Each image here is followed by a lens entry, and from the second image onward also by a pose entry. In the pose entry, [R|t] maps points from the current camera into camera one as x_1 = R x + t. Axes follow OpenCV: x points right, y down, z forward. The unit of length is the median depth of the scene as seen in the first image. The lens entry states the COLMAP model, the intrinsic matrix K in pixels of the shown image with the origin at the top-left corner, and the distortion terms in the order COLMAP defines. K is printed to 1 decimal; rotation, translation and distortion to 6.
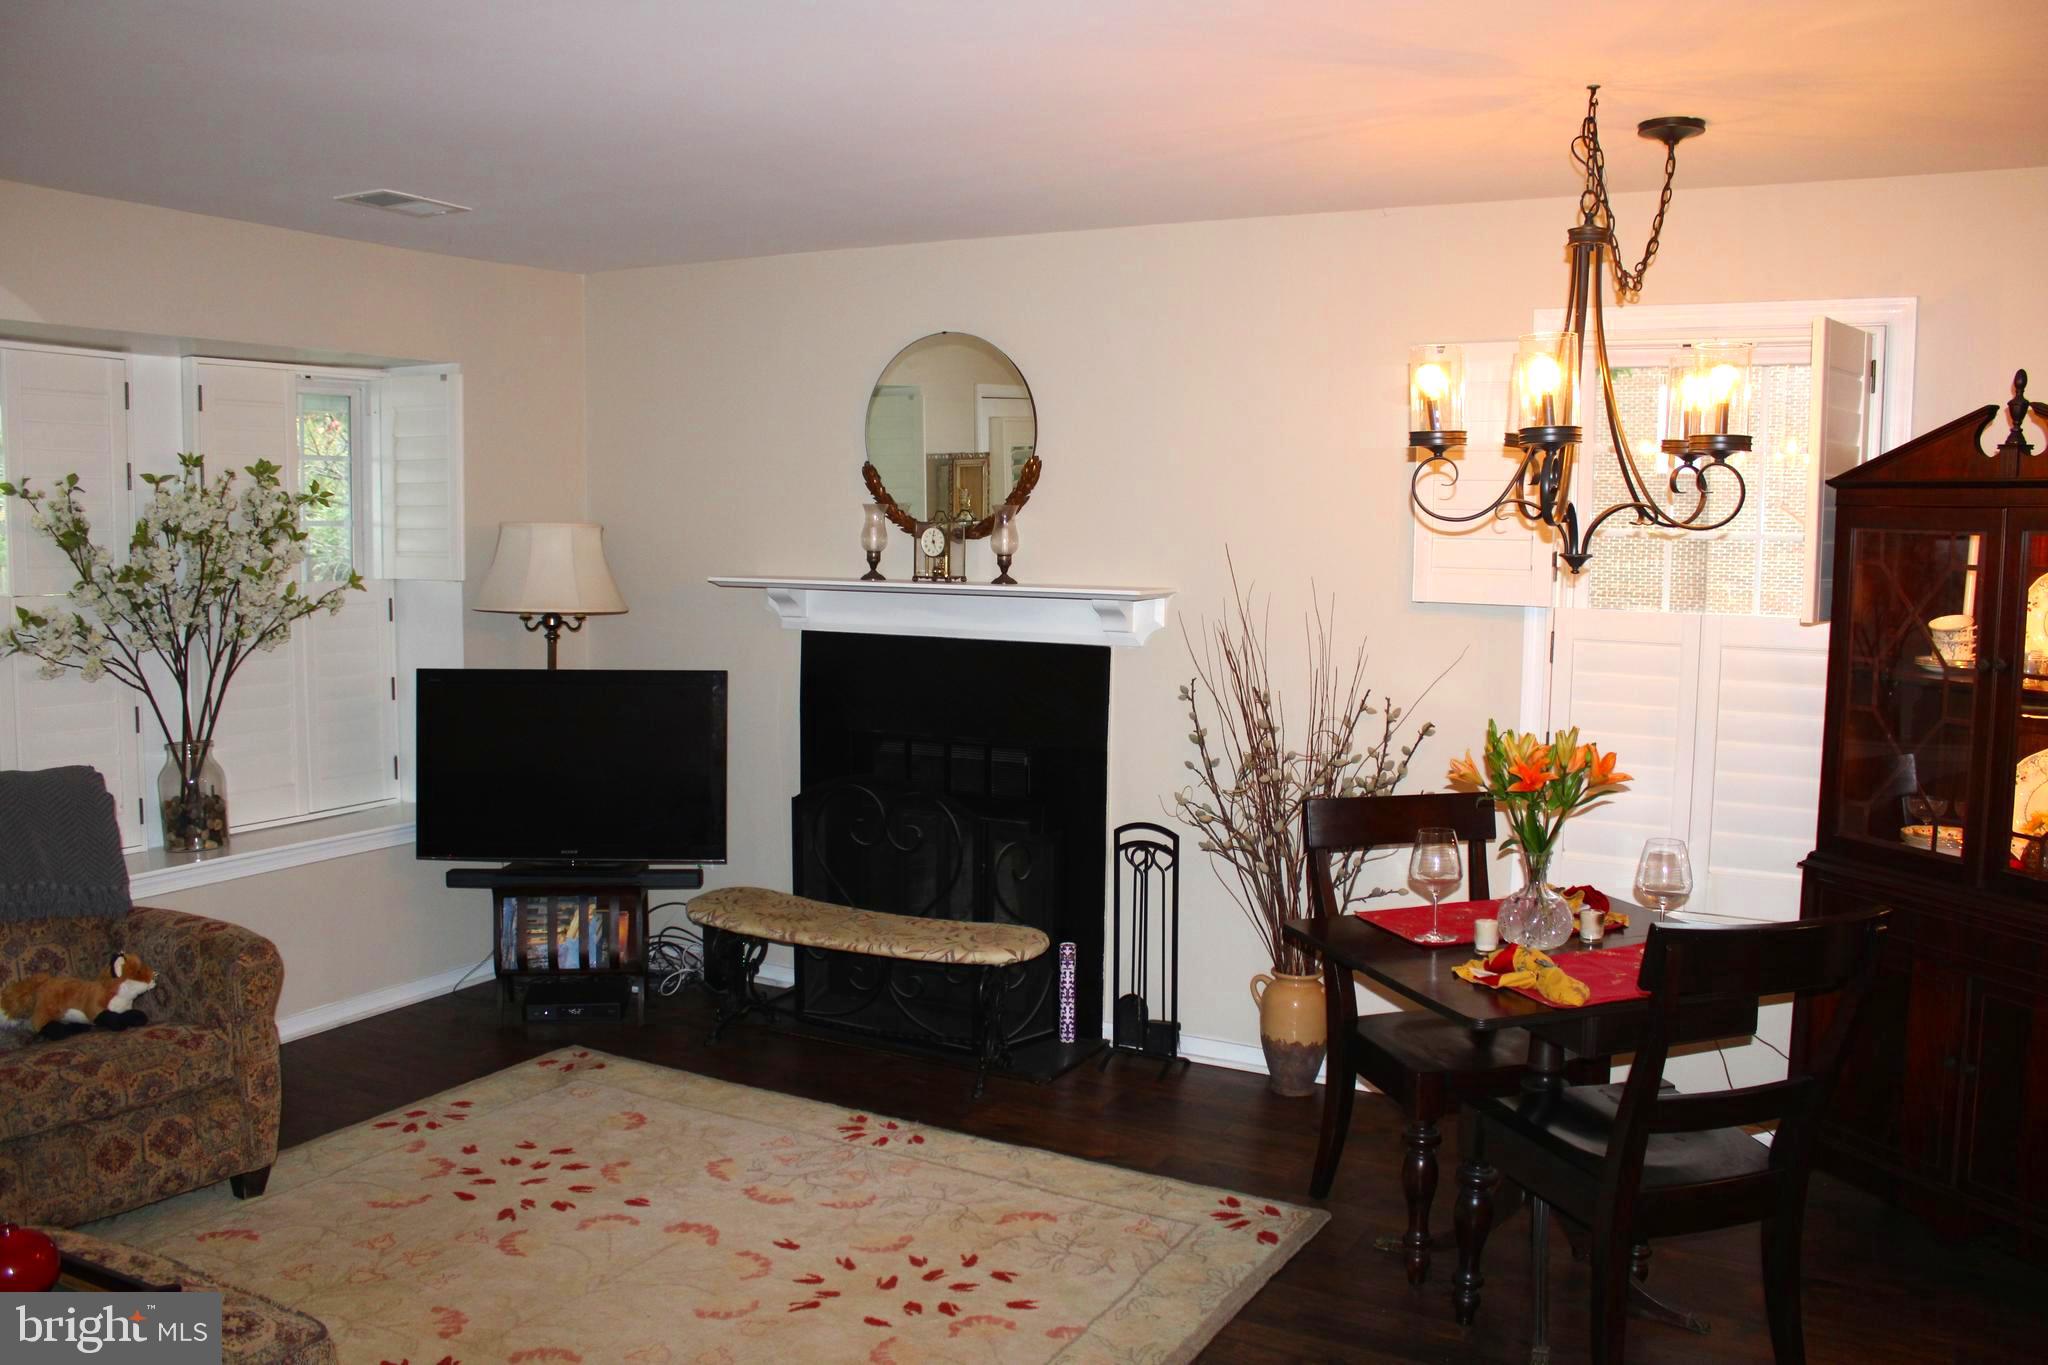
lens RADIAL K [[1688.8, 0, 1035.4], [0, 1688.8, 689.2], [0, 0, 1]] dist [-0.165813, 0.148006]
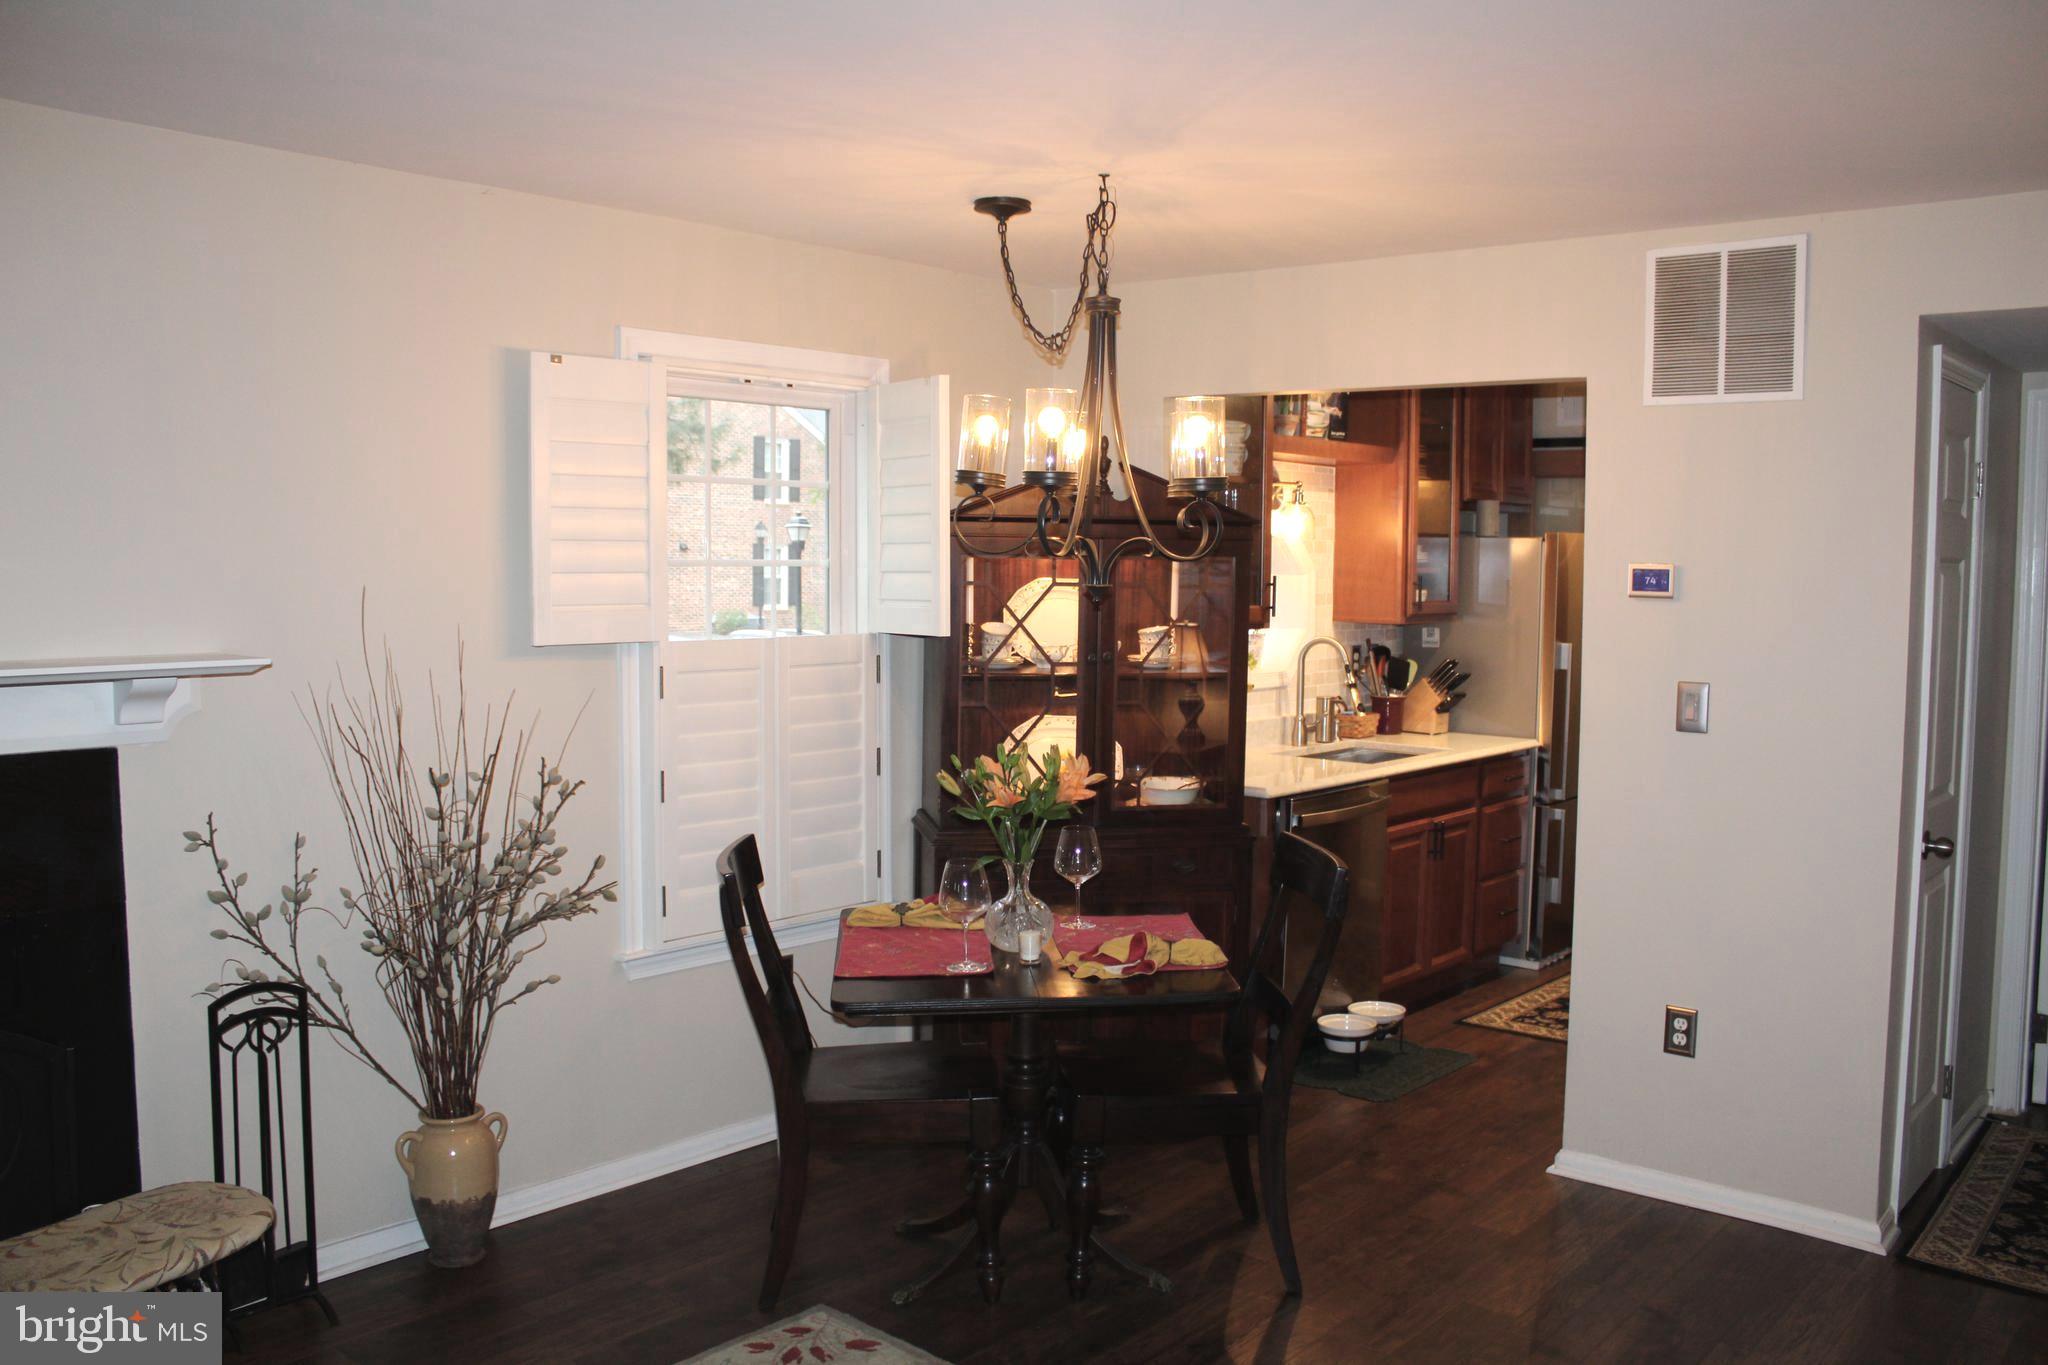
lens RADIAL K [[1688.8, 0, 1035.4], [0, 1688.8, 689.2], [0, 0, 1]] dist [-0.165813, 0.148006]
pose [[0.203212, -0.086364, 0.975319, -0.522483], [0.091646, 0.993407, 0.068871, -0.060655], [-0.974836, 0.075389, 0.209787, 0.521808]]
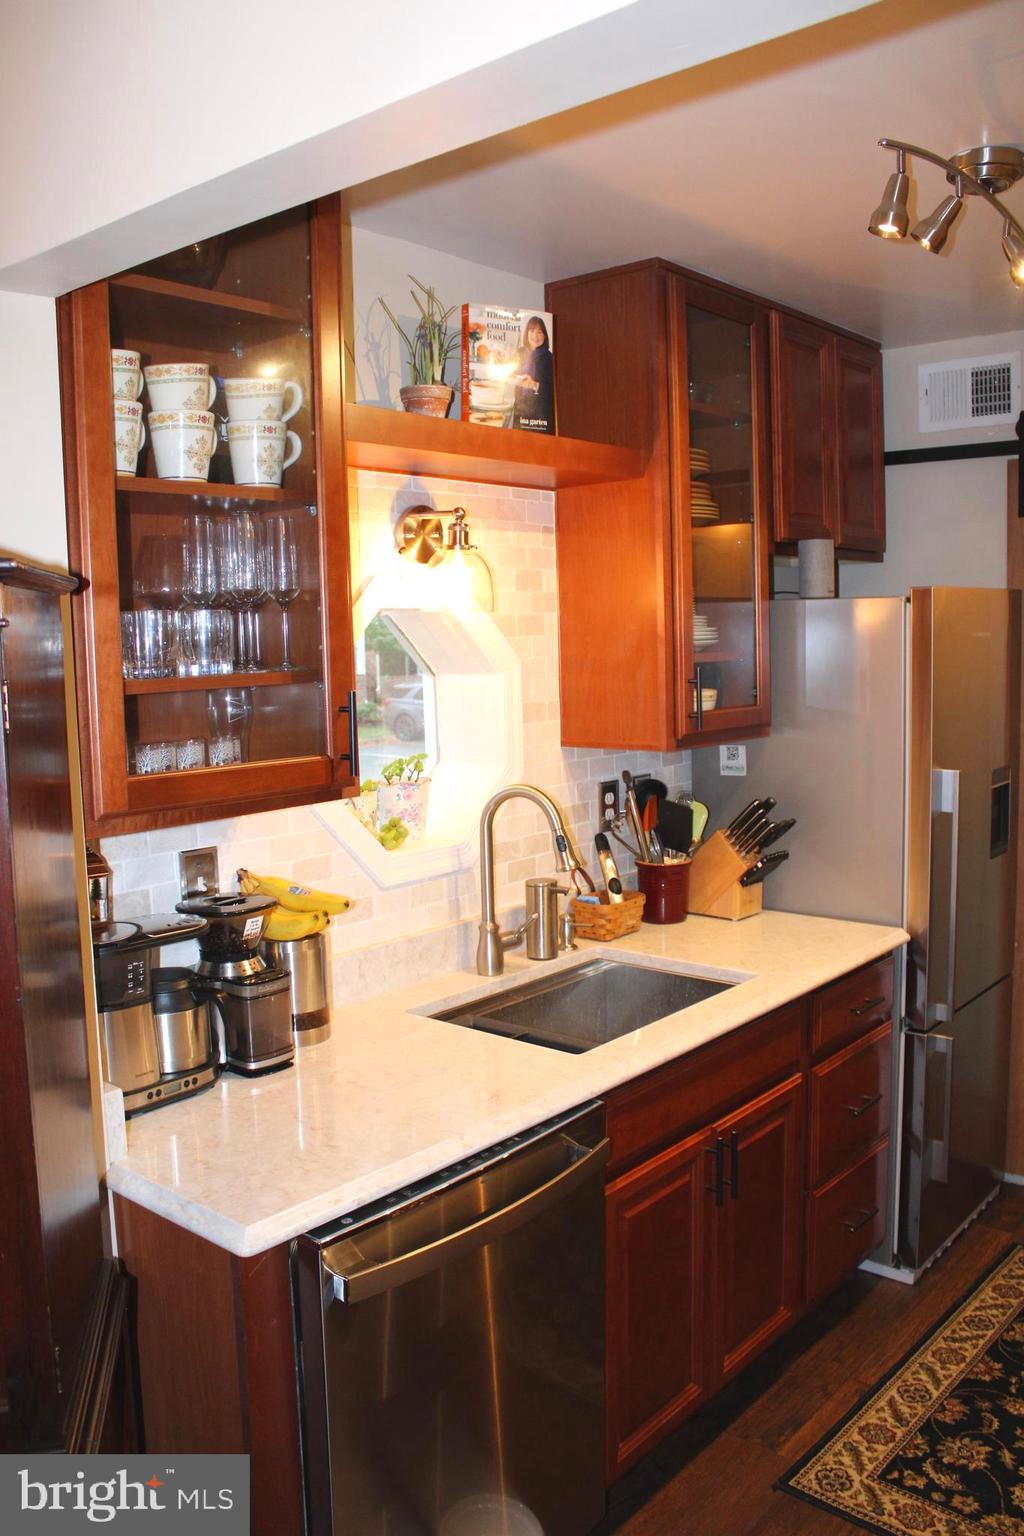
lens RADIAL K [[1266.6, 0, 512.0], [0, 1266.6, 768.0], [0, 0, 1]] dist [-0.165813, 0.148006]
pose [[0.201414, -0.119349, 0.972208, 0.247988], [0.127540, 0.987295, 0.094779, -0.051105], [-0.971167, 0.104905, 0.214077, 0.460067]]
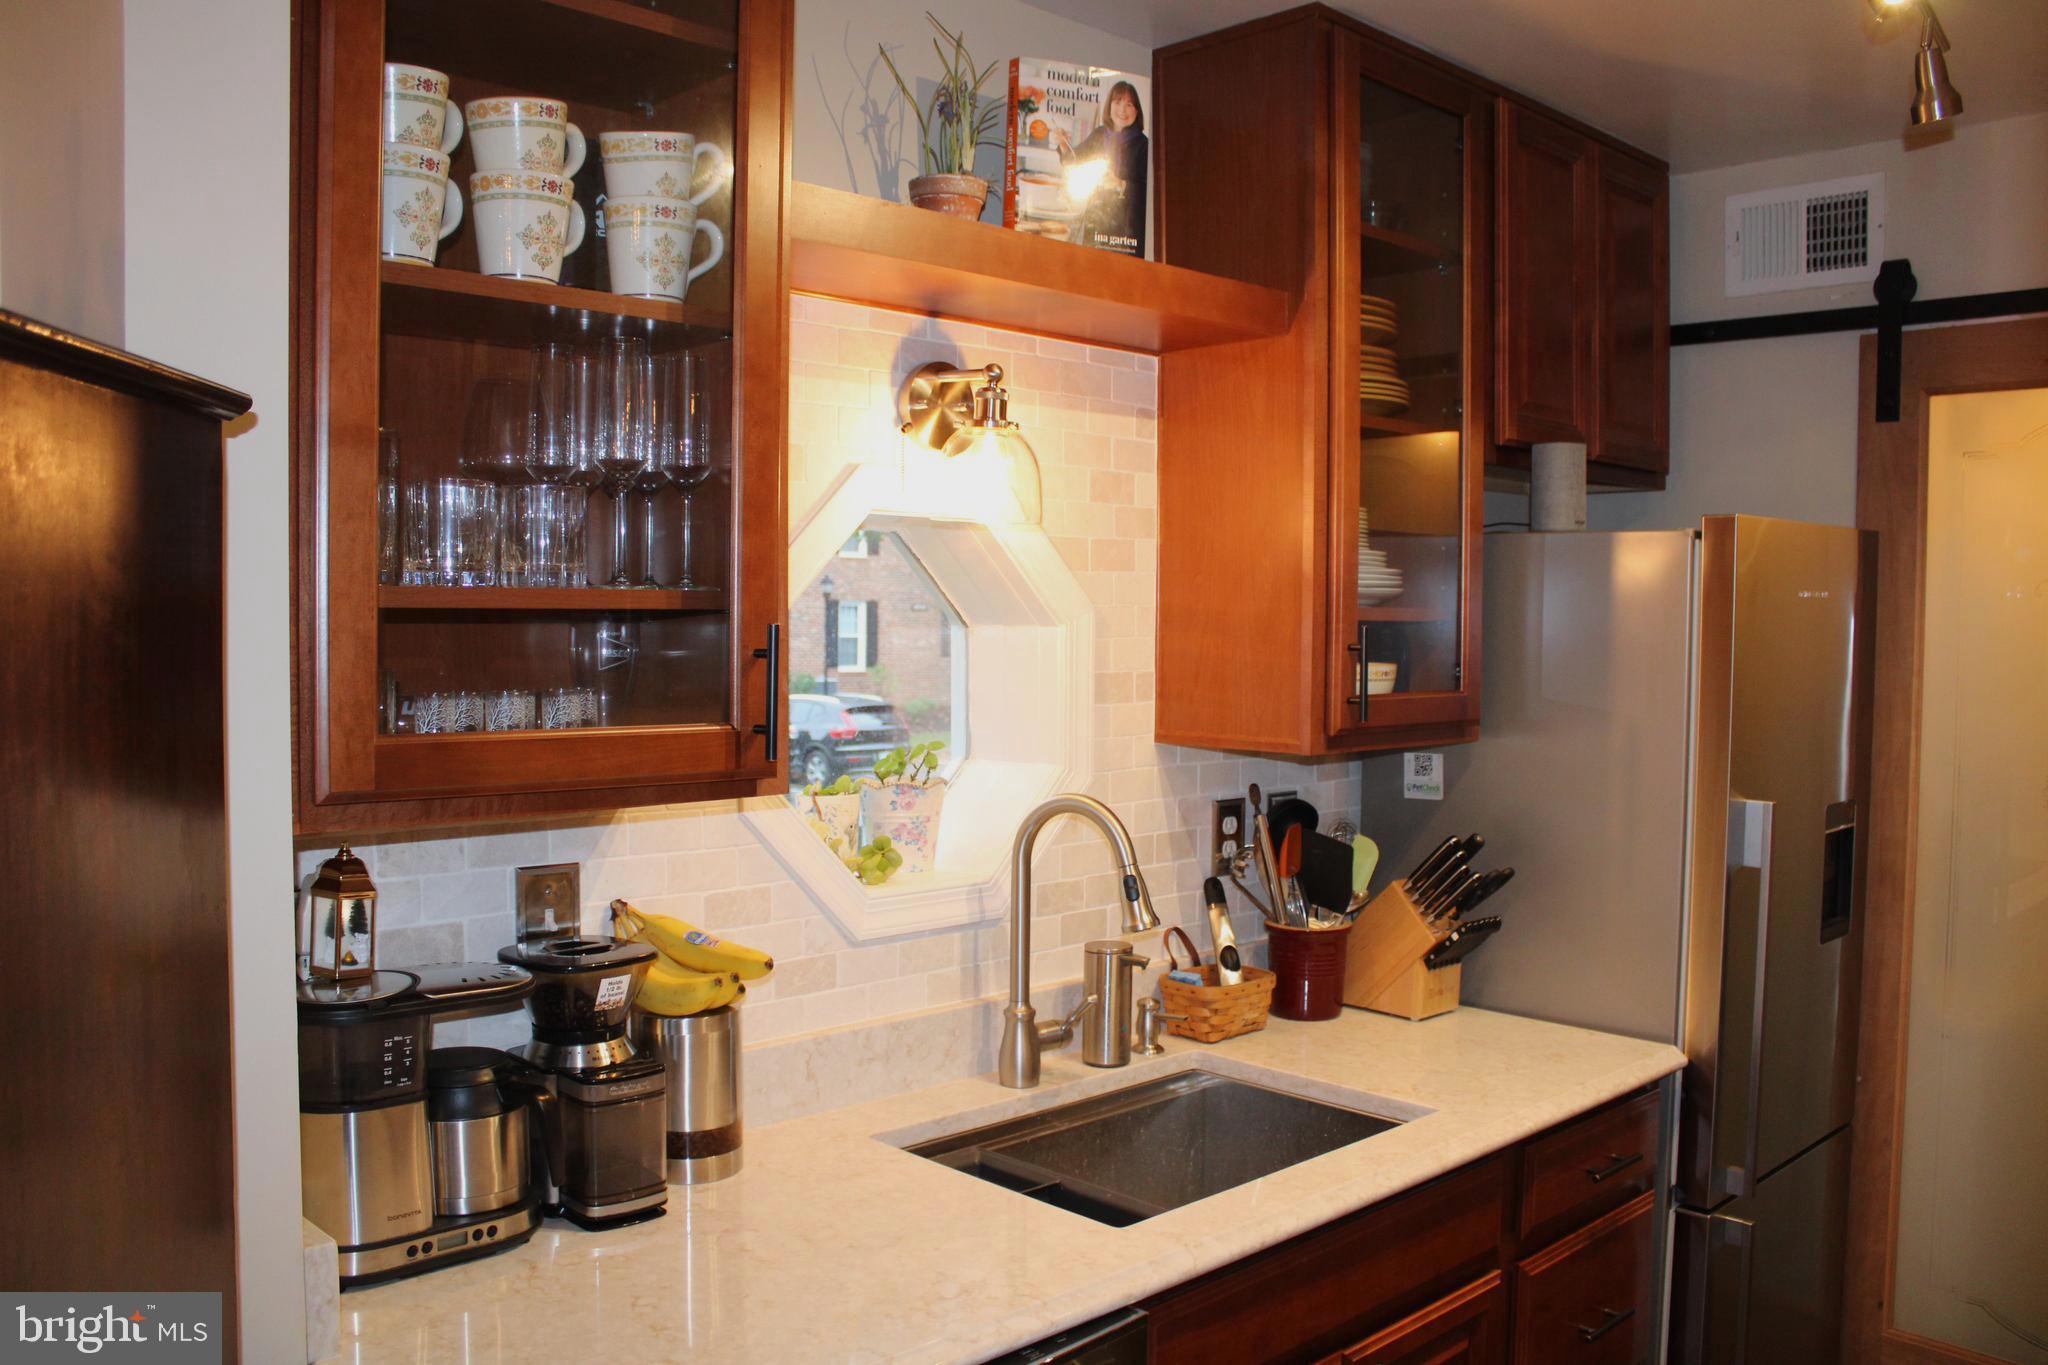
lens RADIAL K [[1688.8, 0, 1035.4], [0, 1688.8, 689.2], [0, 0, 1]] dist [-0.165813, 0.148006]
pose [[0.287896, -0.050794, 0.956314, 0.326135], [0.090630, 0.995556, 0.025594, -0.034038], [-0.953364, 0.079302, 0.291220, 0.445393]]
